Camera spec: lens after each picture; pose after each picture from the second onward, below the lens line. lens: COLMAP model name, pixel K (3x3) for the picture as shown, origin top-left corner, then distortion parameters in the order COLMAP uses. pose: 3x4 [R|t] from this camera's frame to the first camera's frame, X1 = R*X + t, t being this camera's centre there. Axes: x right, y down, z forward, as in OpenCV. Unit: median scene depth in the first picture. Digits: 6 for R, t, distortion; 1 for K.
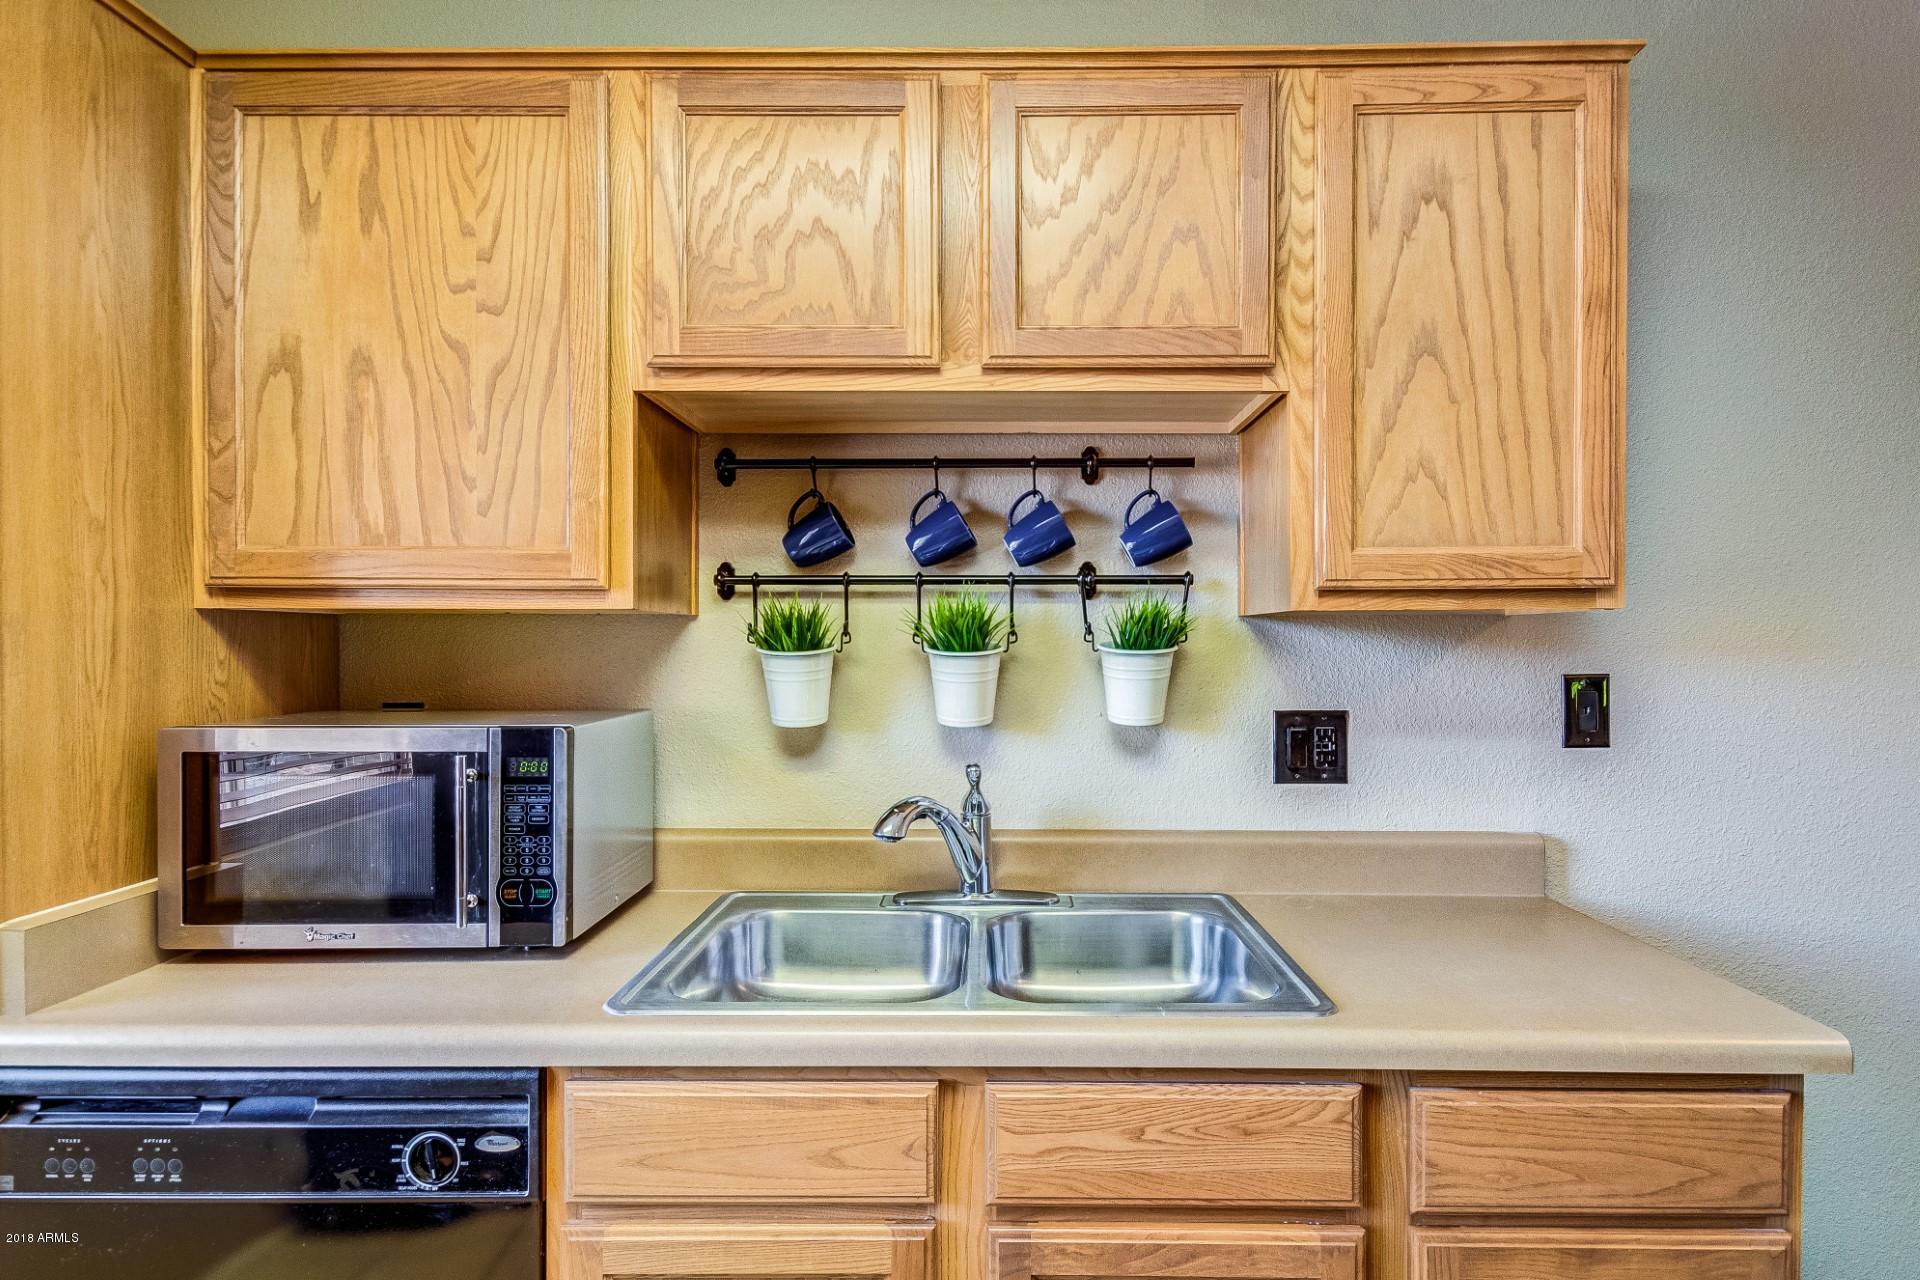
lens RADIAL K [[1013.2, 0, 990.5], [0, 1013.2, 647.4], [0, 0, 1]] dist [0.001649, 0.000130]
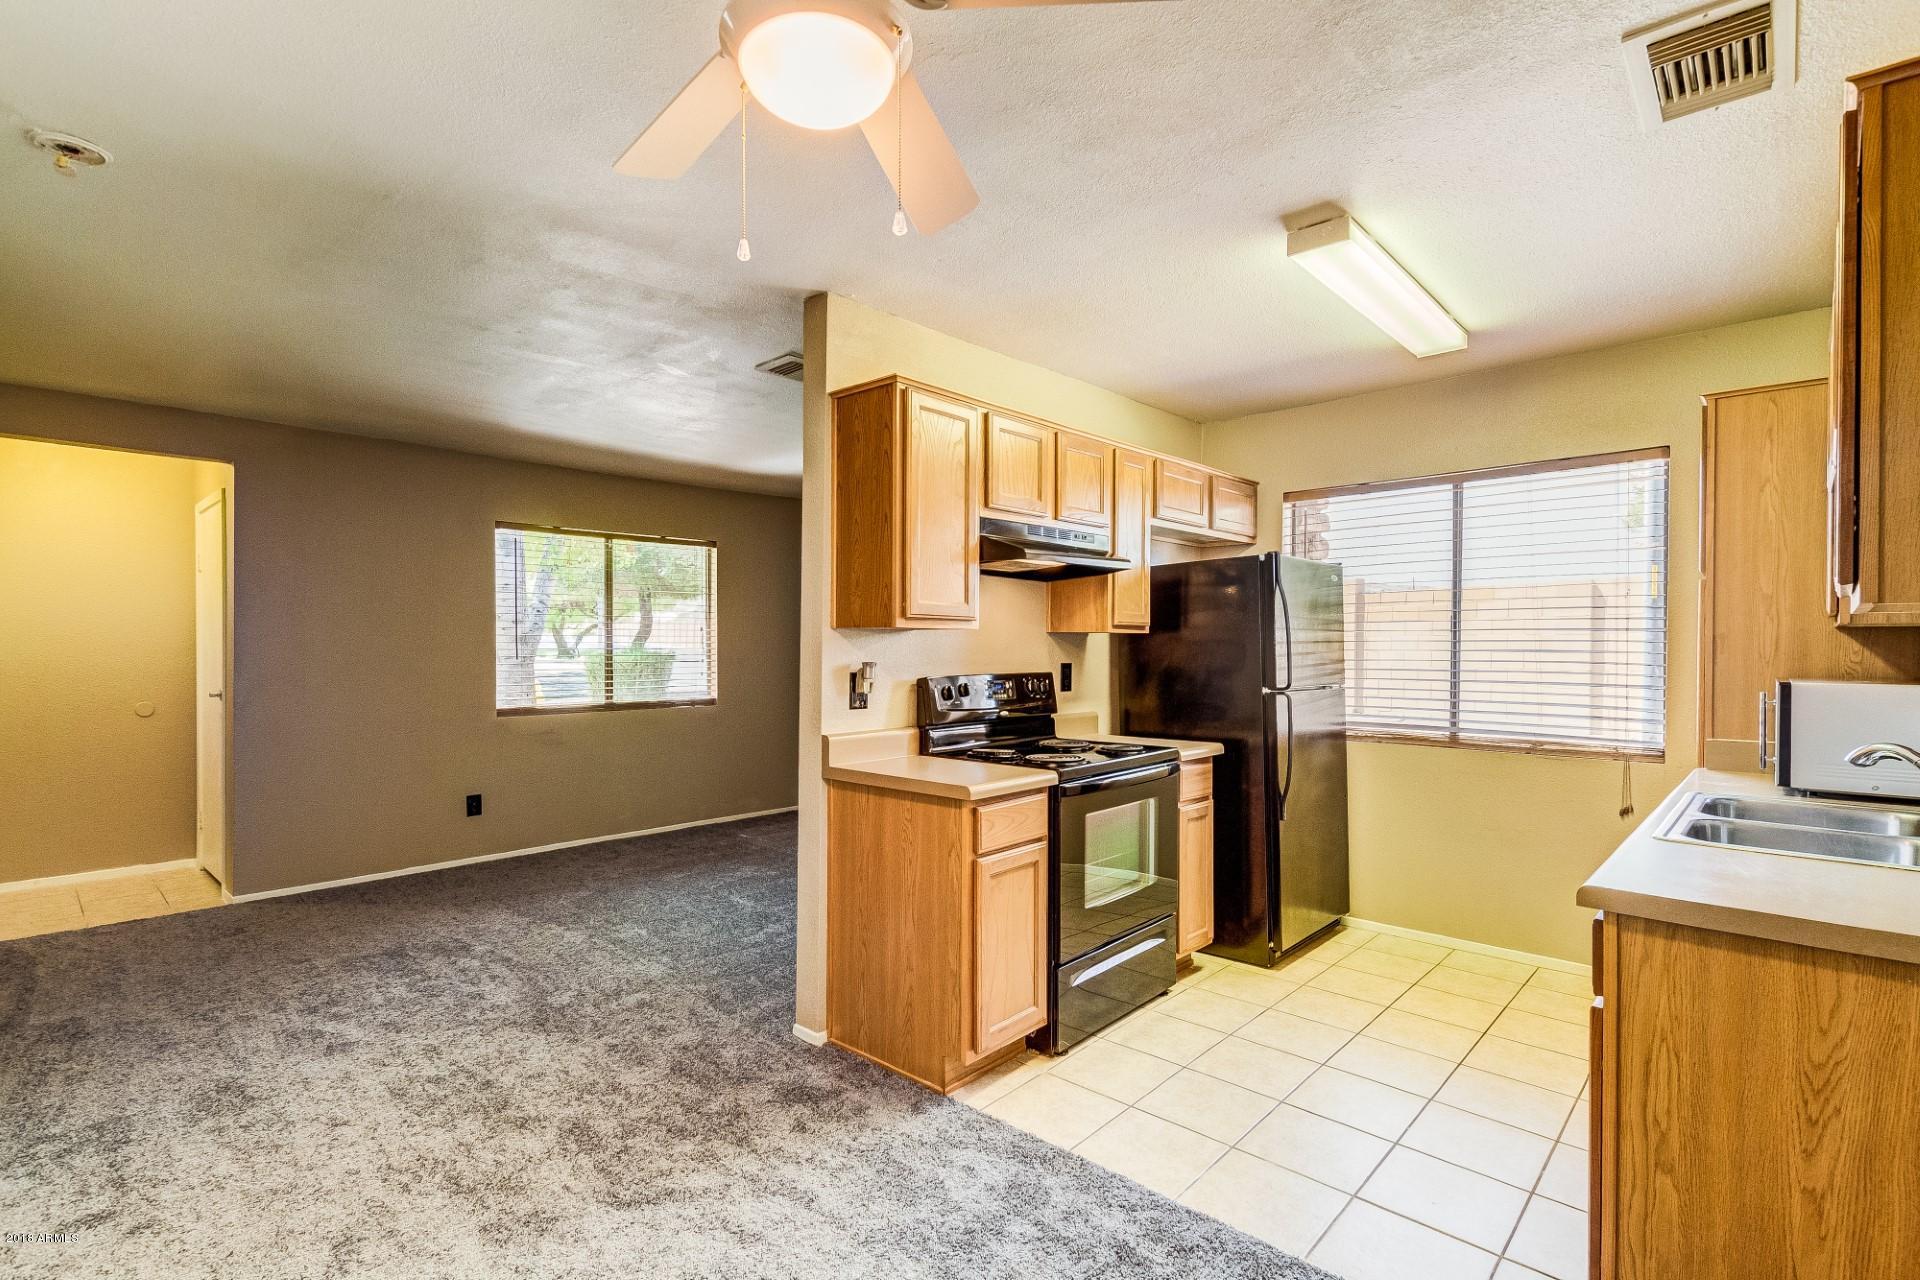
lens RADIAL K [[891.2, 0, 955.0], [0, 891.2, 652.5], [0, 0, 1]] dist [0.000981, -0.000435]
pose [[-0.679224, 0.003853, -0.733921, 1.650753], [-0.006235, 0.999920, 0.011019, 0.006073], [0.733904, 0.012060, -0.679146, 0.780840]]
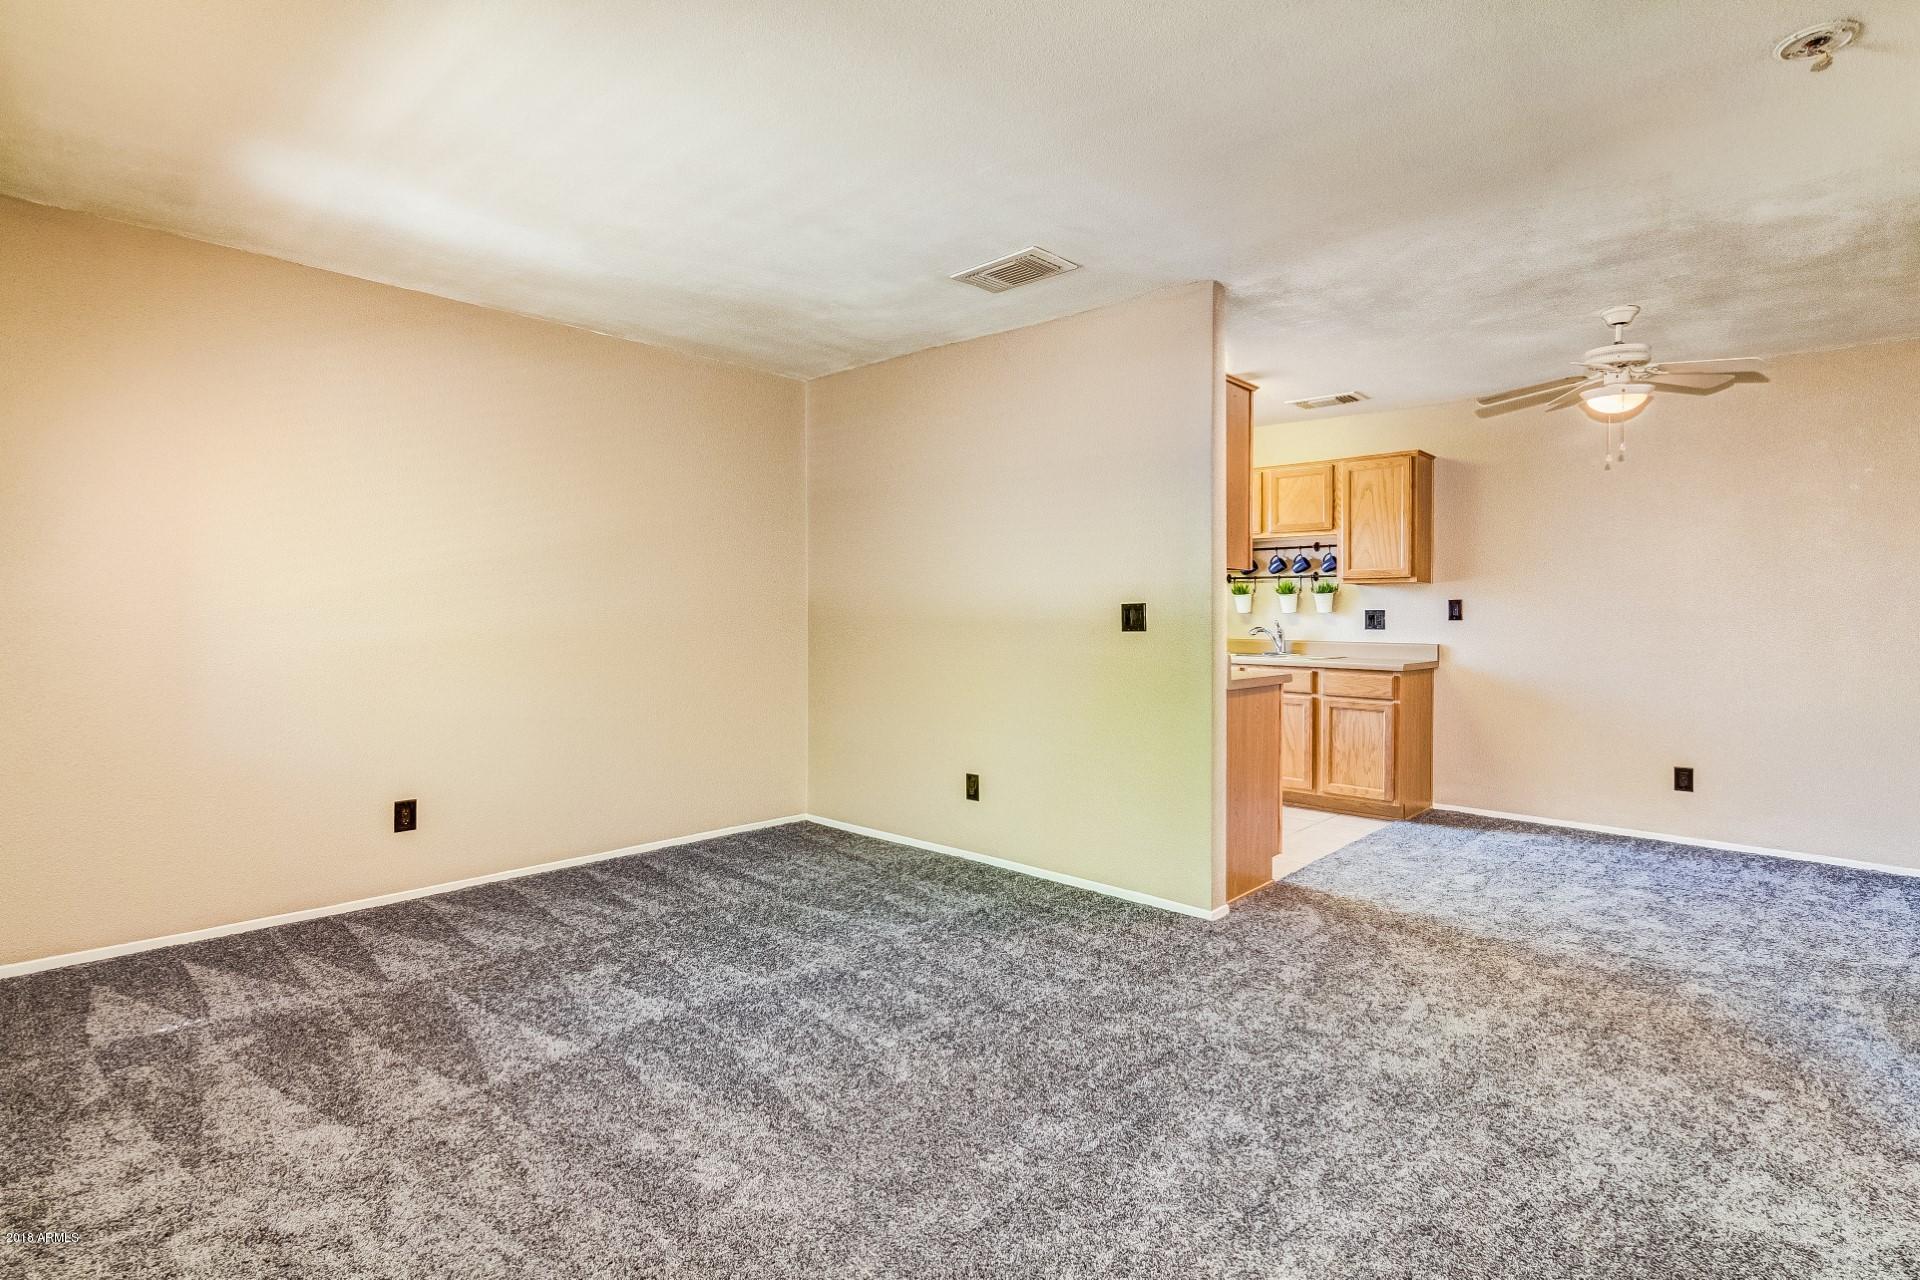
lens RADIAL K [[943.5, 0, 967.8], [0, 943.5, 615.2], [0, 0, 1]] dist [0.013716, 0.000214]
pose [[0.742772, 0.005617, -0.669521, 1.588349], [-0.010517, 0.999939, -0.003279, 0.113045], [0.669462, 0.009477, 0.742786, -2.675557]]
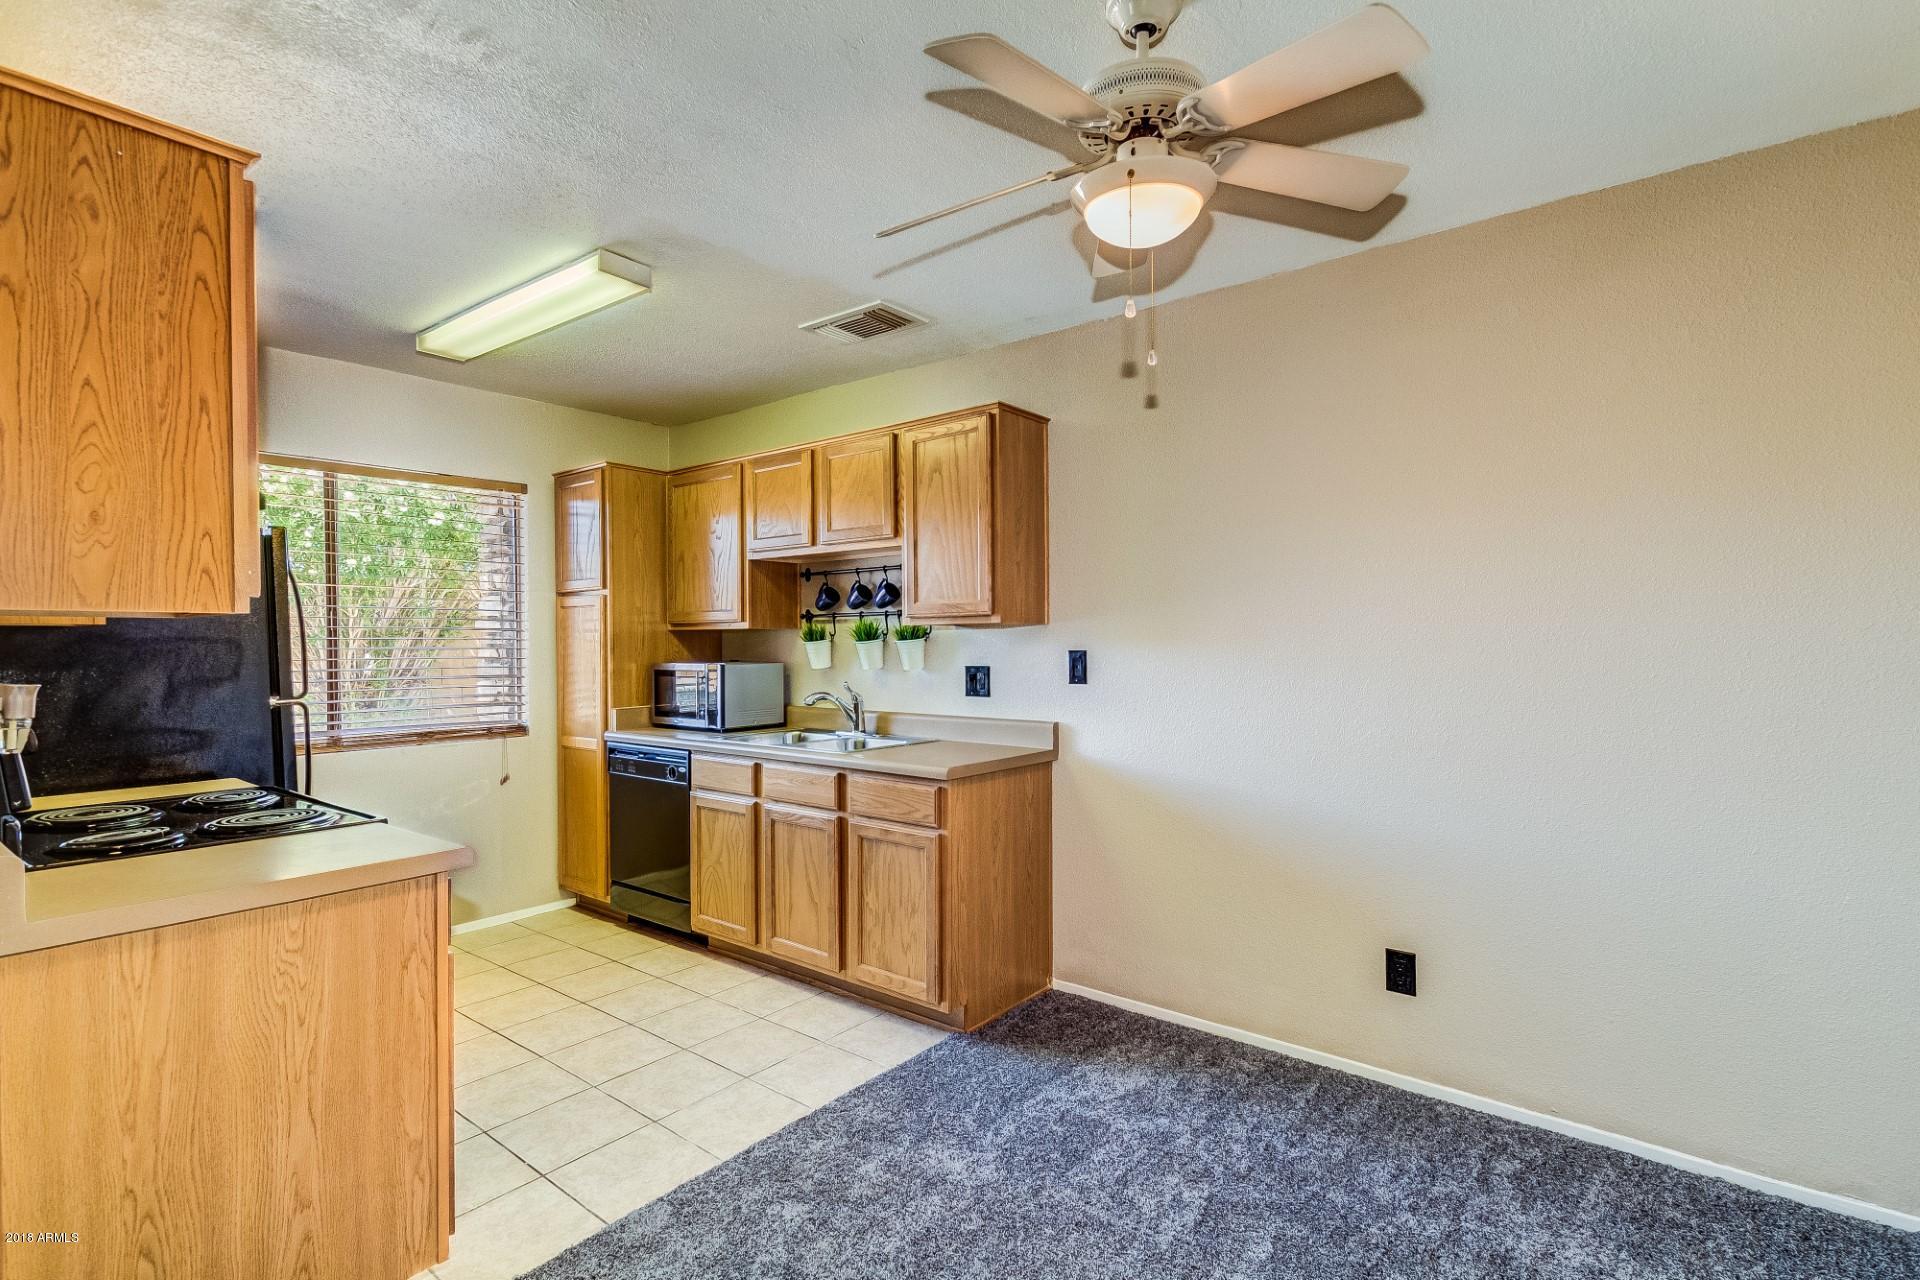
lens RADIAL K [[908.3, 0, 960.0], [0, 908.3, 640.0], [0, 0, 1]] dist [0.001301, -0.000005]
pose [[0.783124, -0.005803, -0.621838, 1.653430], [0.003354, 0.999981, -0.005107, 0.013840], [0.621856, 0.001914, 0.783129, -0.696884]]
